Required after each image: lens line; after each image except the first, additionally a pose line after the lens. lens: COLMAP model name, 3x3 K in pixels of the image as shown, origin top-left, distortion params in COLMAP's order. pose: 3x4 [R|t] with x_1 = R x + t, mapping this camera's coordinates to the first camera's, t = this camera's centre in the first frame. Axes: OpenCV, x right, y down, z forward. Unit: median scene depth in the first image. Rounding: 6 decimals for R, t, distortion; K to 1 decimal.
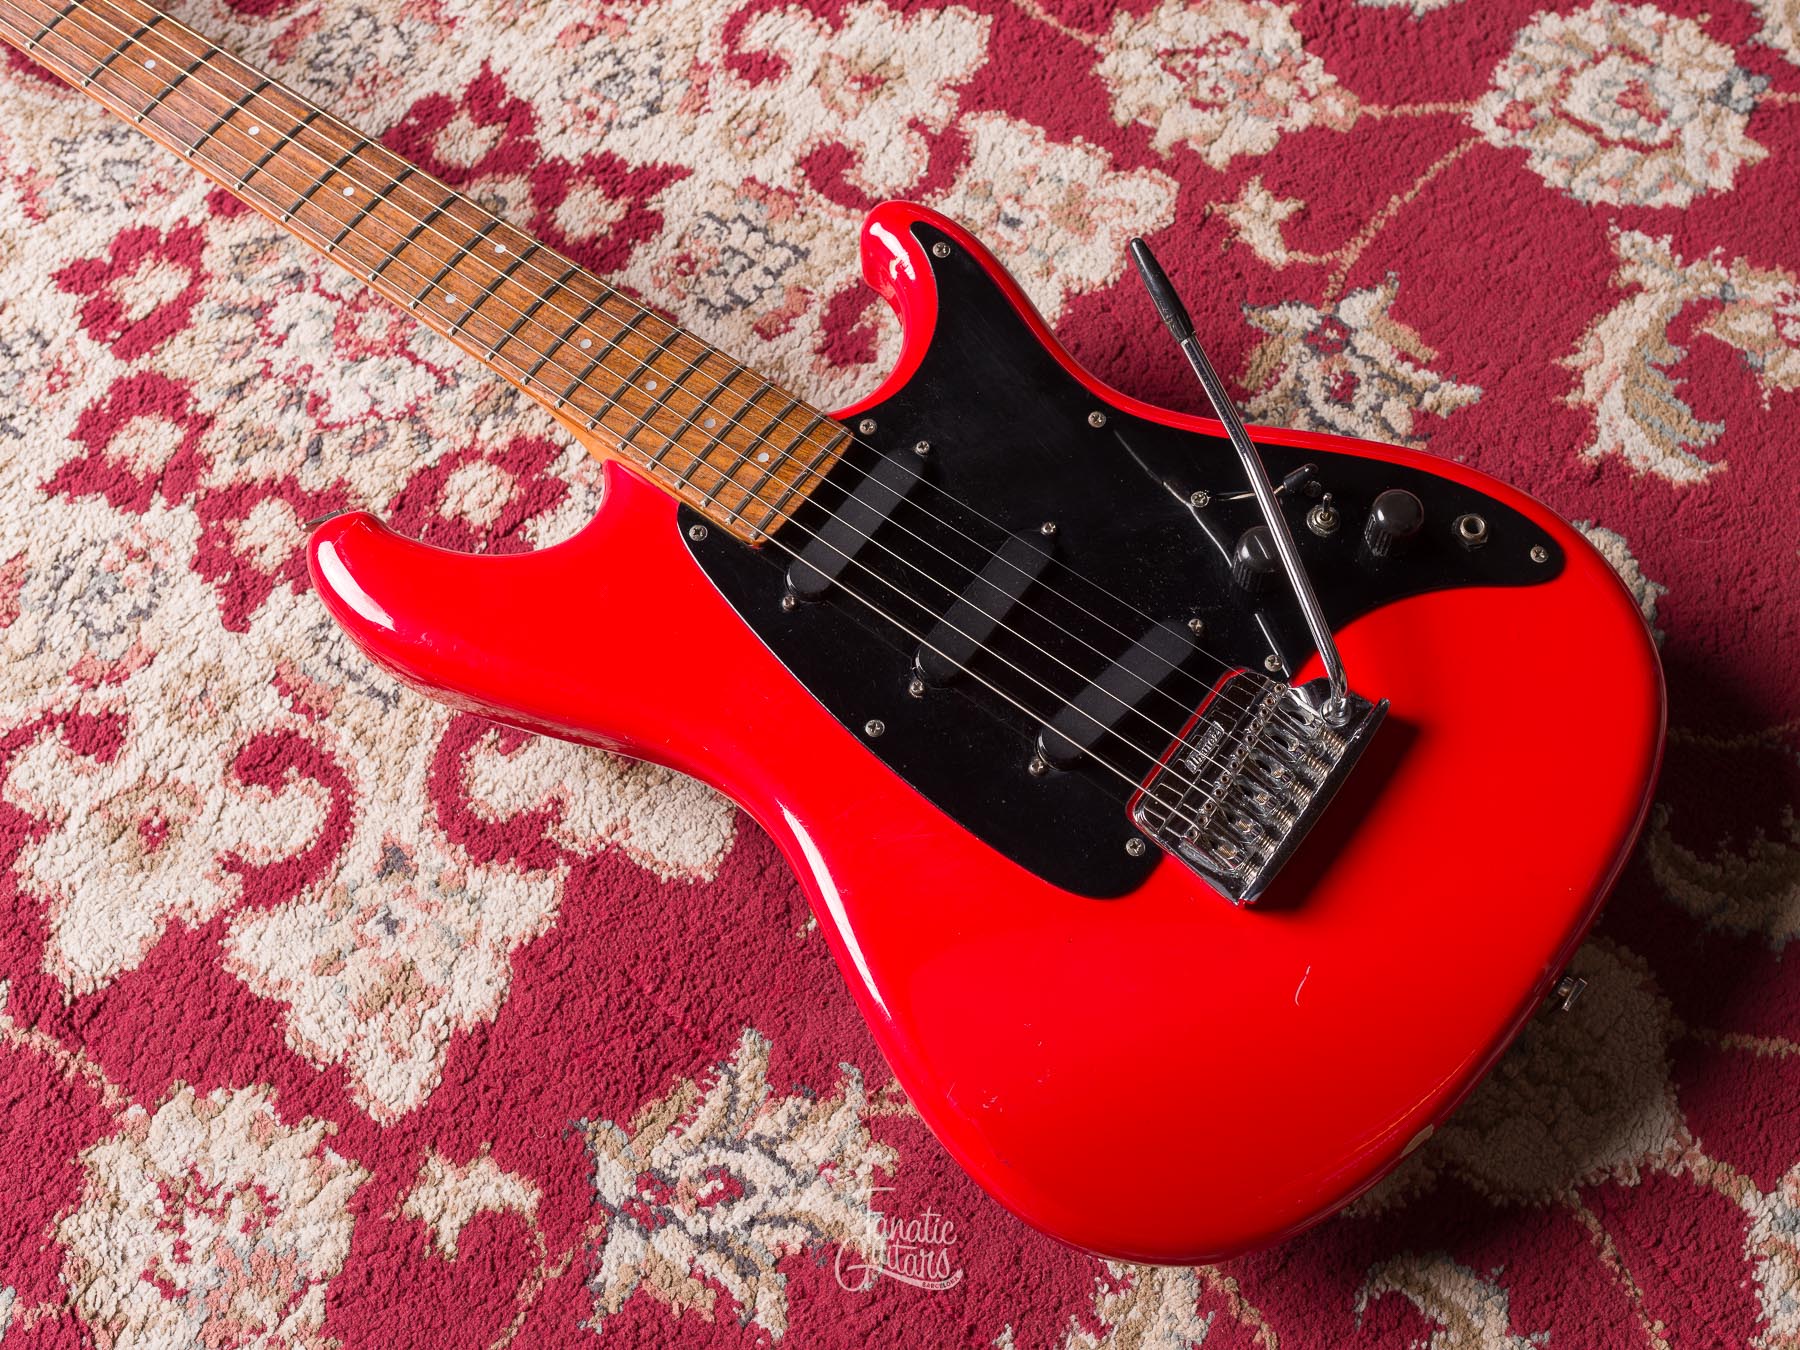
lens RADIAL K [[2088.0, 0, 1083.9], [0, 2088.0, 724.5], [0, 0, 1]] dist [-0.000379, 0.000000]
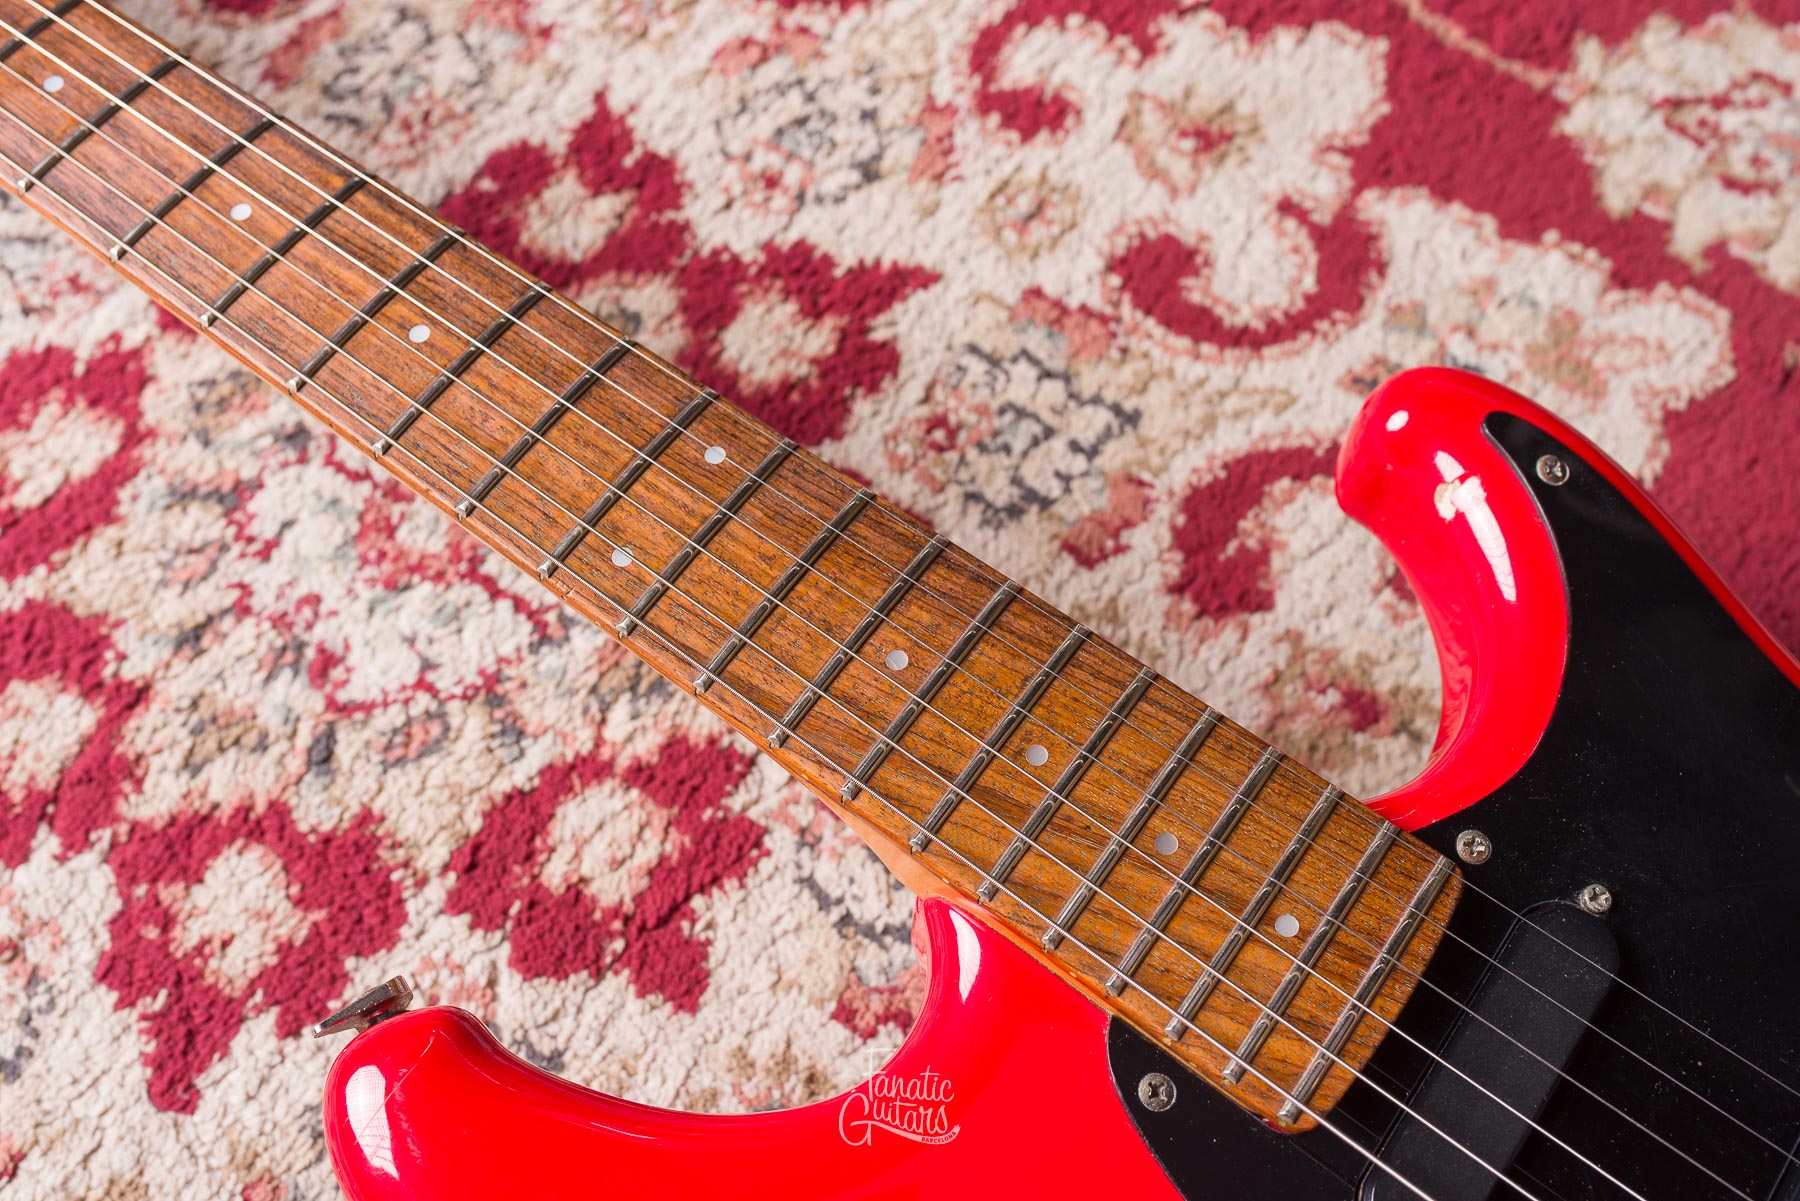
lens RADIAL K [[1828.9, 0, 904.0], [0, 1828.9, 596.2], [0, 0, 1]] dist [0.003762, 0.000000]
pose [[0.999706, 0.023470, -0.006162, -0.201576], [-0.023712, 0.998805, -0.042740, -0.153632], [0.005152, 0.042874, 0.999067, 0.484356]]
